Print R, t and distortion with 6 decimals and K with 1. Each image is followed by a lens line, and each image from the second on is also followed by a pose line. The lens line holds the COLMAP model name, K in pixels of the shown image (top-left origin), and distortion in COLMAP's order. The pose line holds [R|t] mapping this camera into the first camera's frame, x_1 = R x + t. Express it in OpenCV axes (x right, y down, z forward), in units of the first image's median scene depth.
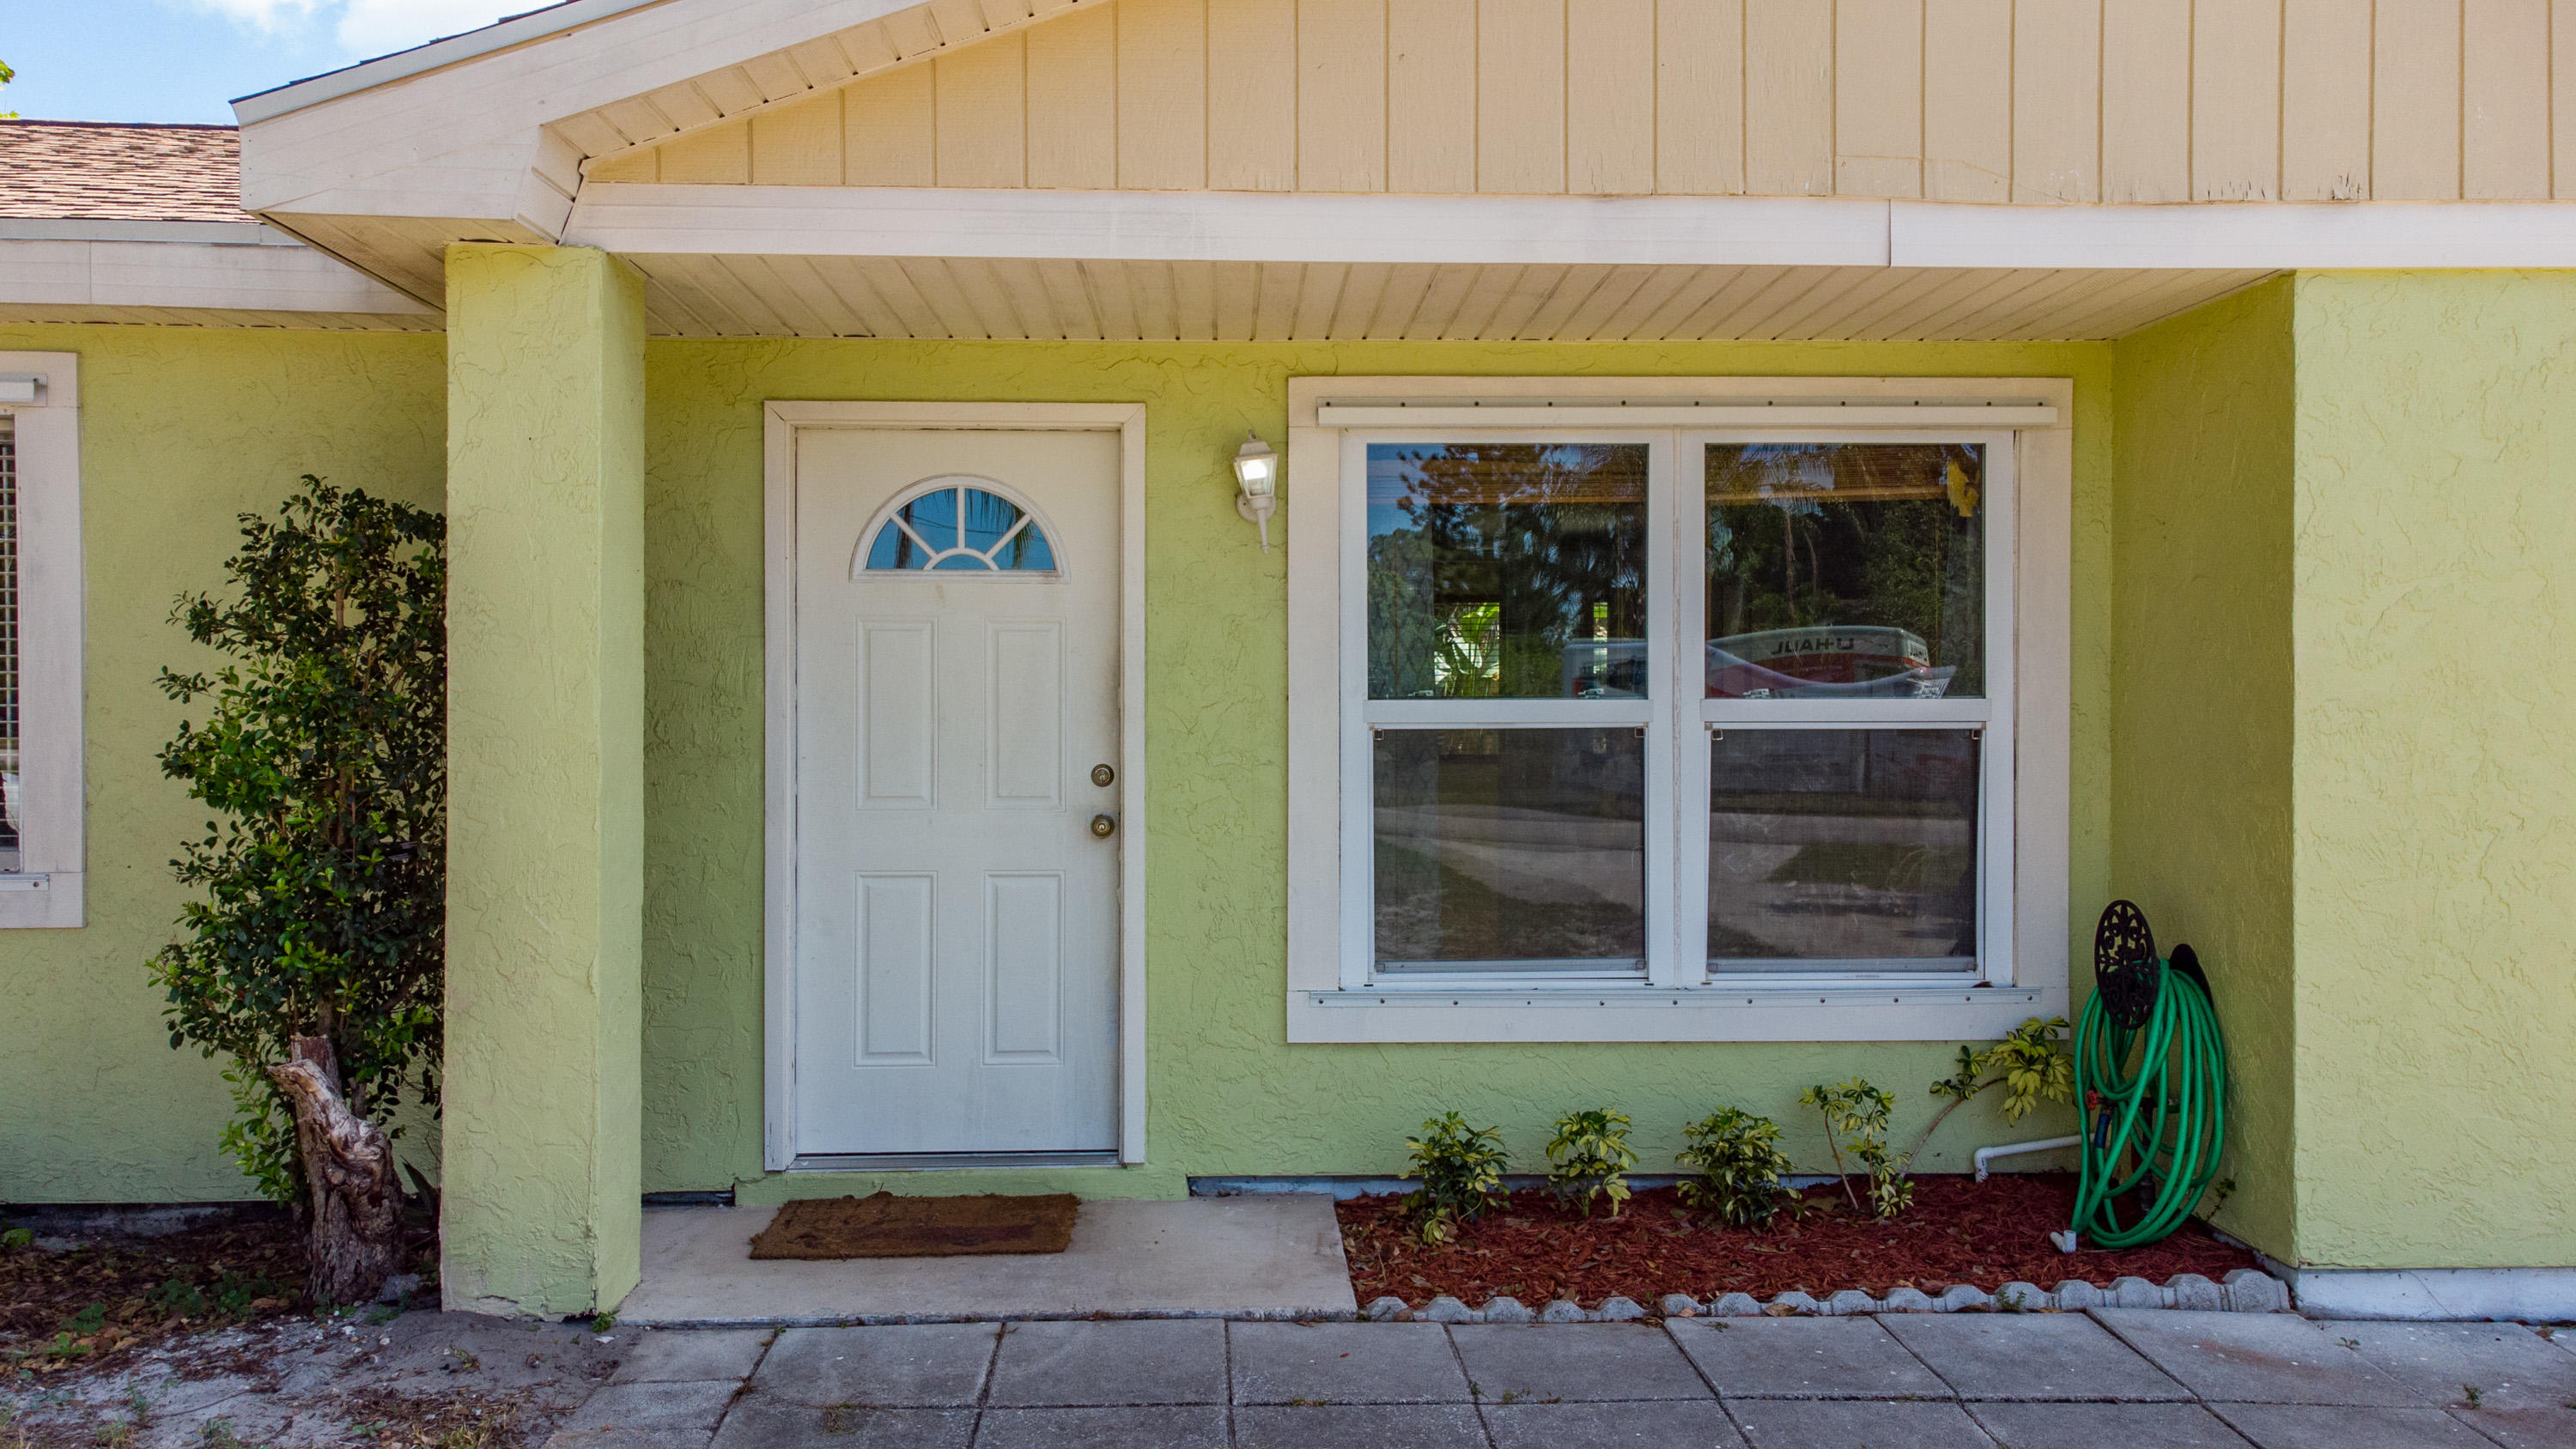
lens RADIAL K [[1908.3, 0, 1297.0], [0, 1908.3, 716.8], [0, 0, 1]] dist [0.024239, 0.041654]
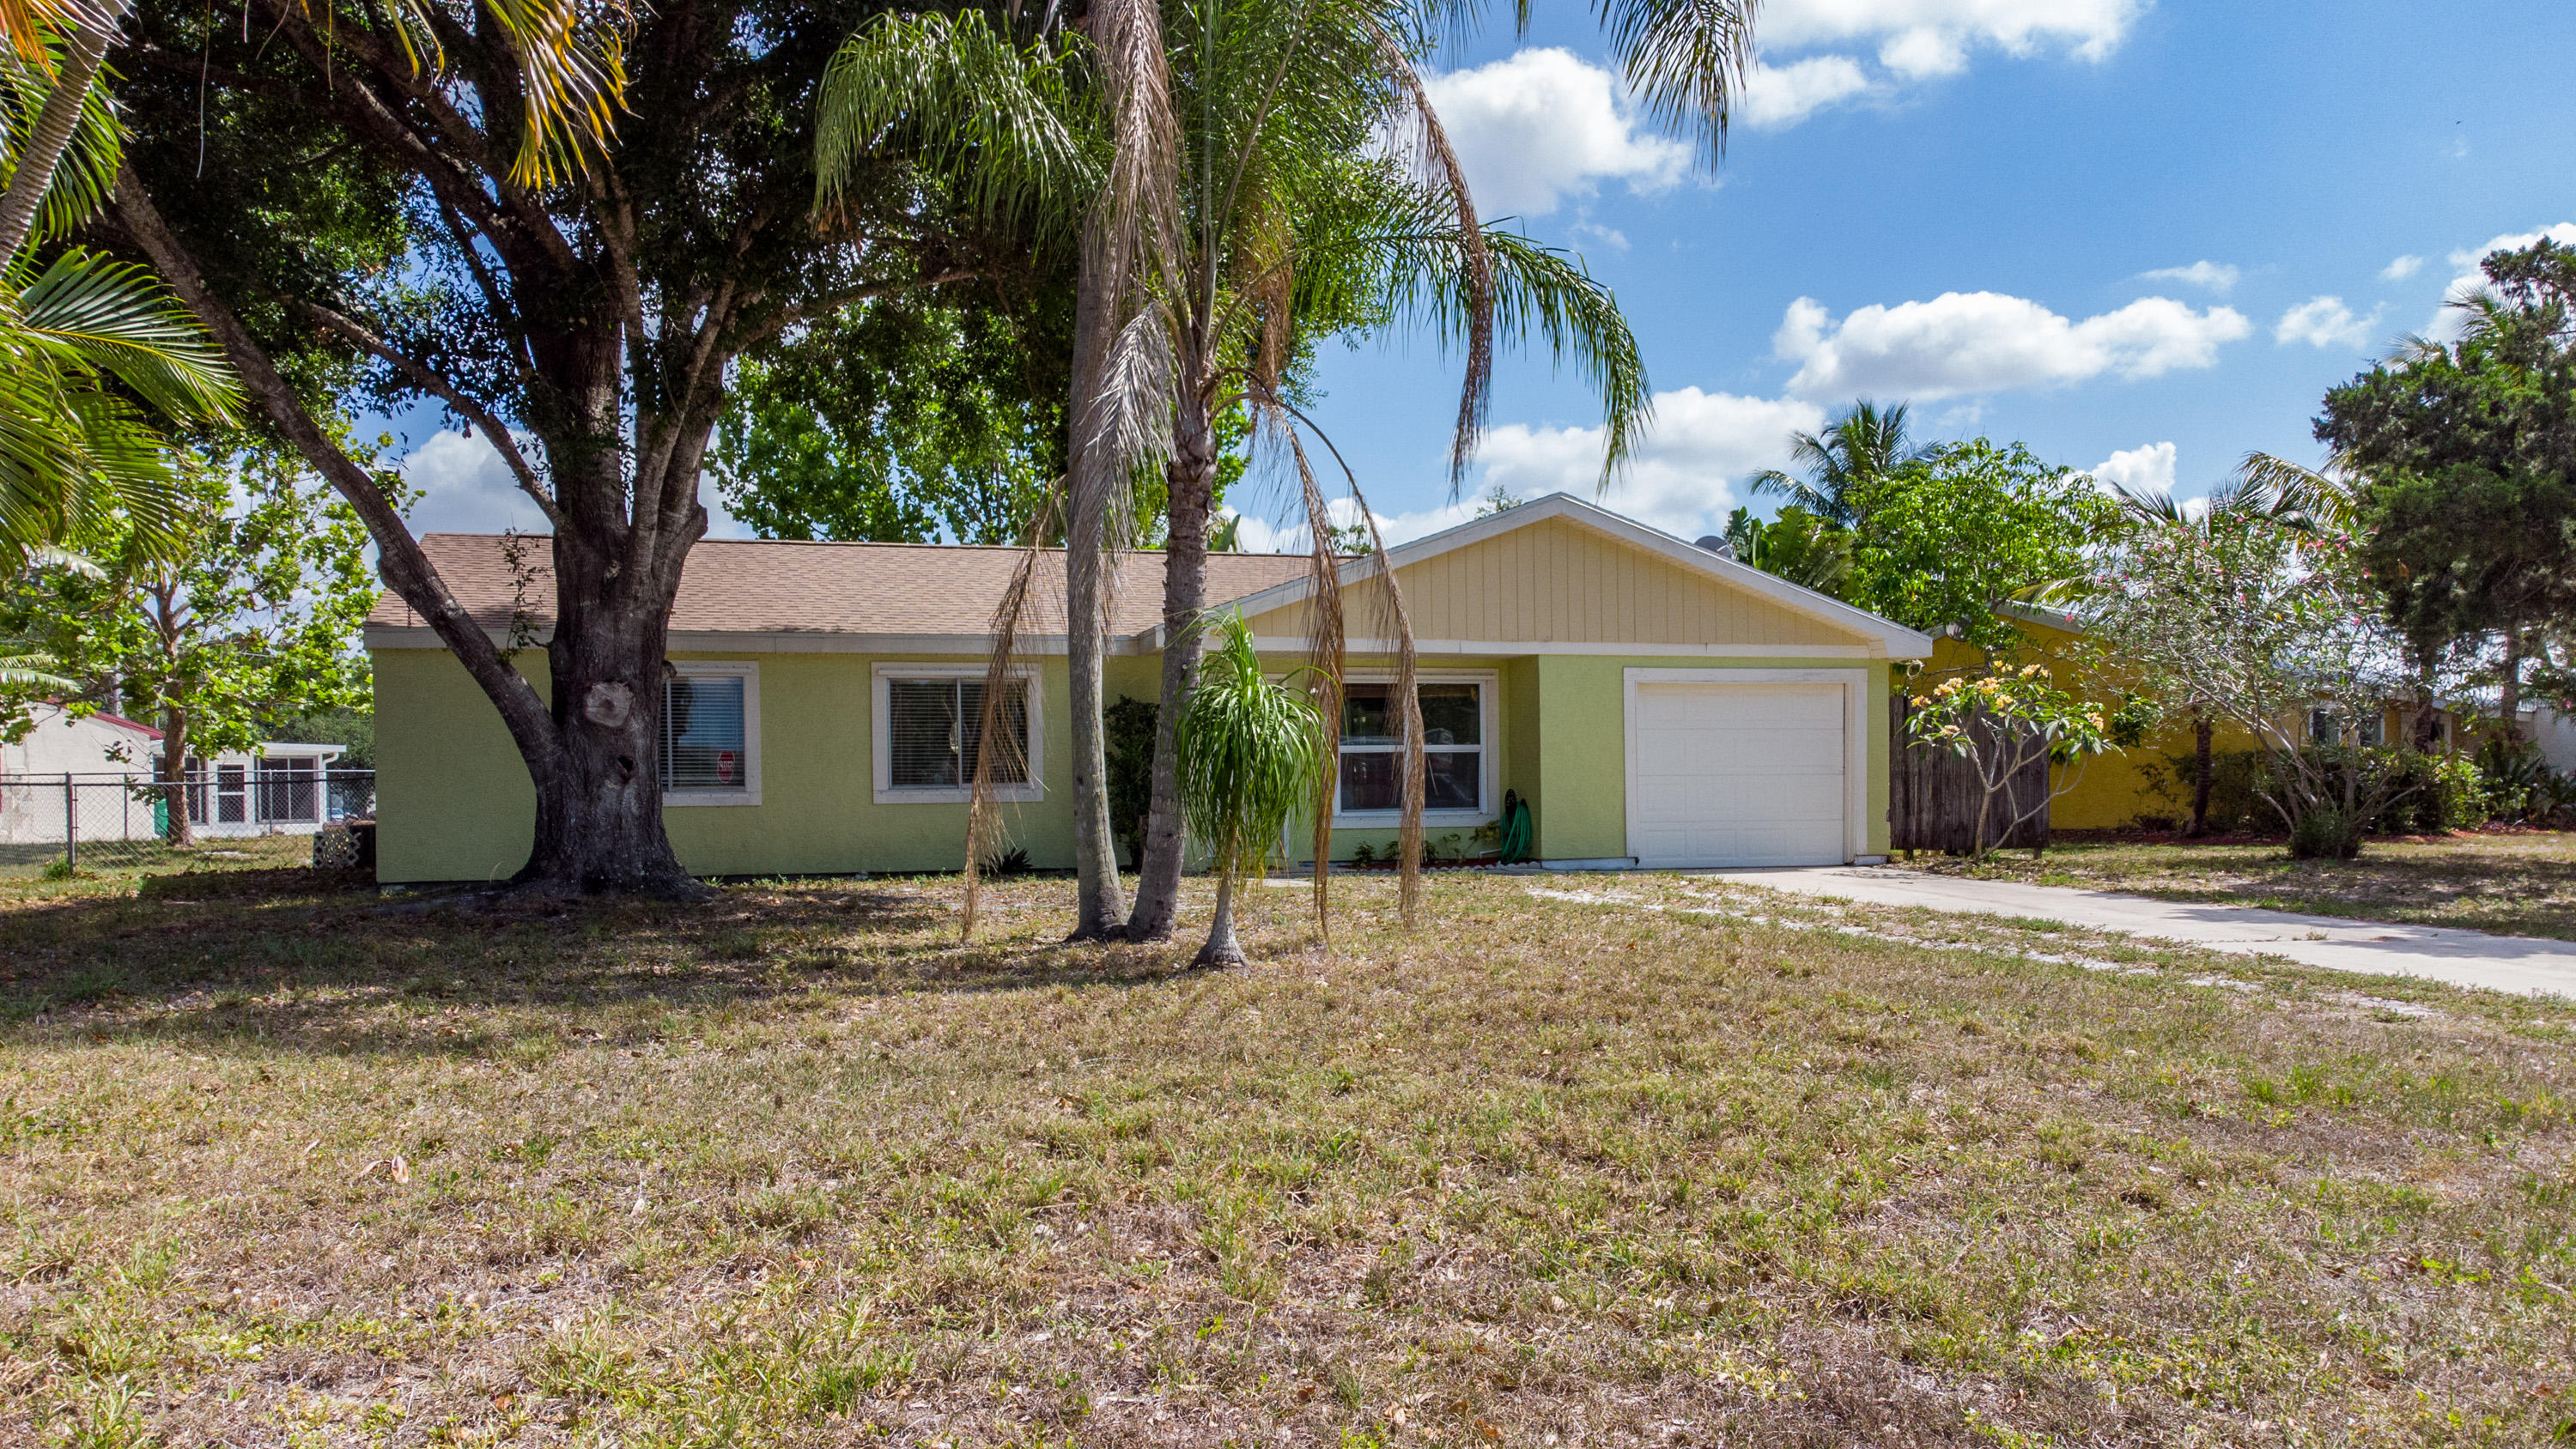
lens RADIAL K [[1908.3, 0, 1297.0], [0, 1908.3, 716.8], [0, 0, 1]] dist [0.024239, 0.041654]
pose [[0.970245, -0.004833, 0.242076, -1.088963], [0.011136, 0.999633, -0.024678, 0.032374], [-0.241868, 0.026640, 0.969943, -3.092142]]
